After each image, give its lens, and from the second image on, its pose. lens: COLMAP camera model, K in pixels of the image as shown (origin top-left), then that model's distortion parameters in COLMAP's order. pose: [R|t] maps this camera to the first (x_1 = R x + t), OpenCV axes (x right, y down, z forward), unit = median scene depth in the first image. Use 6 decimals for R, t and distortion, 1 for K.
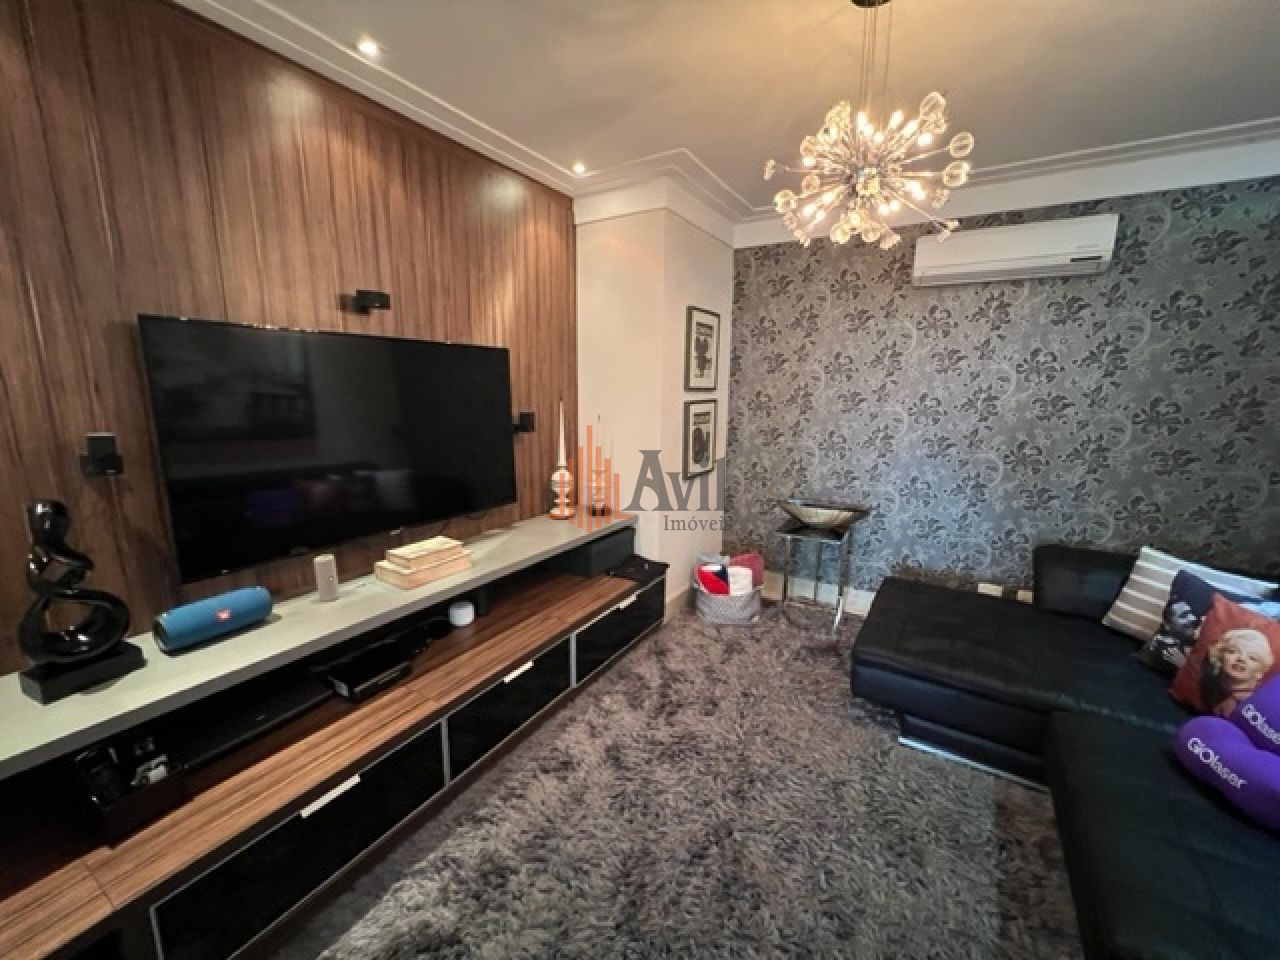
lens RADIAL K [[513.8, 0, 640.4], [0, 513.8, 479.4], [0, 0, 1]] dist [-0.002536, 0.000496]
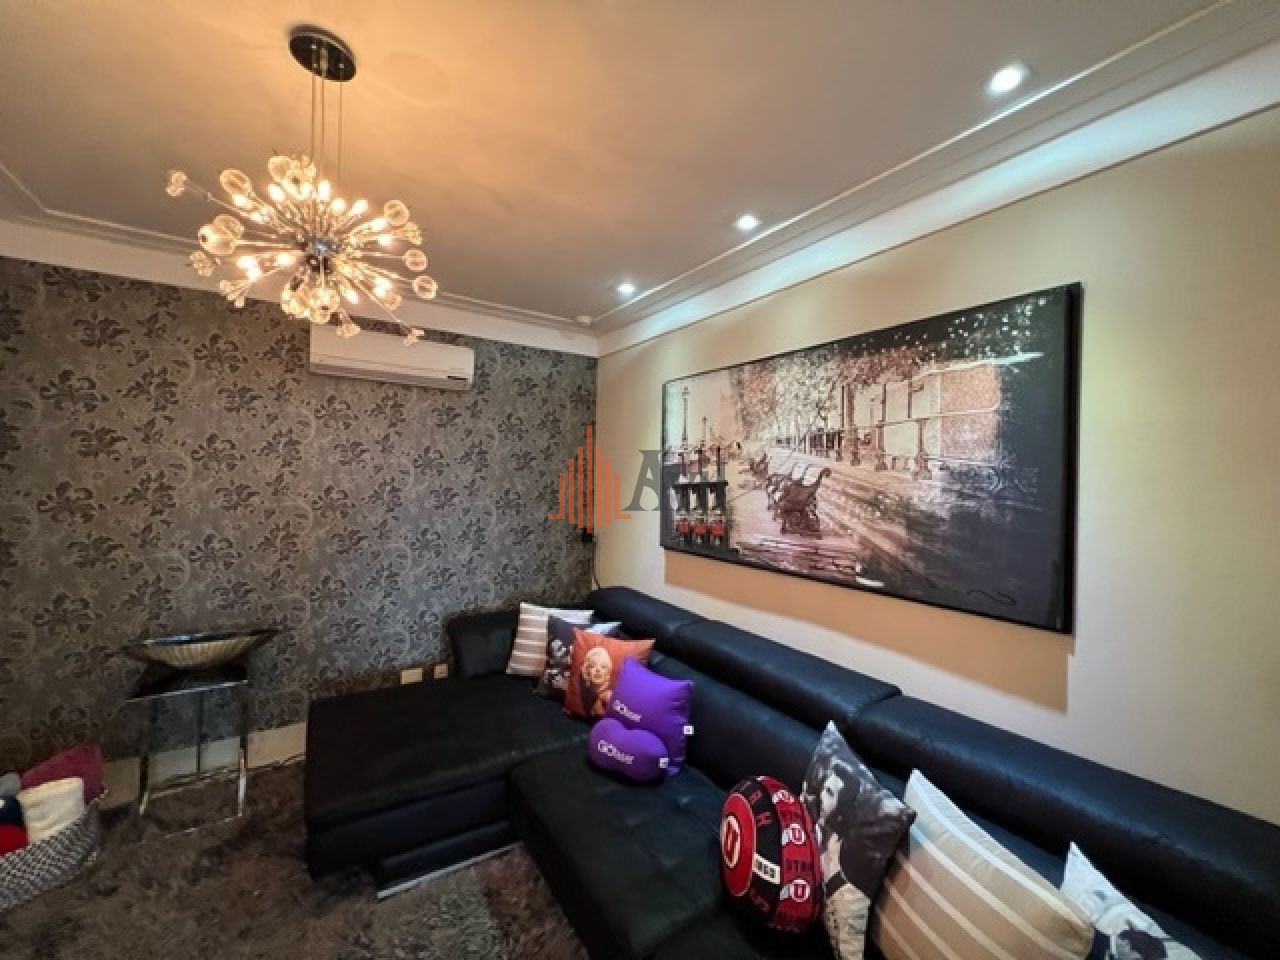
lens RADIAL K [[513.8, 0, 640.4], [0, 513.8, 479.4], [0, 0, 1]] dist [-0.002536, 0.000496]
pose [[0.419036, 0.000451, 0.907969, -0.069056], [0.140972, 0.987841, -0.065550, -0.046555], [-0.896959, 0.155466, 0.413877, 0.130319]]
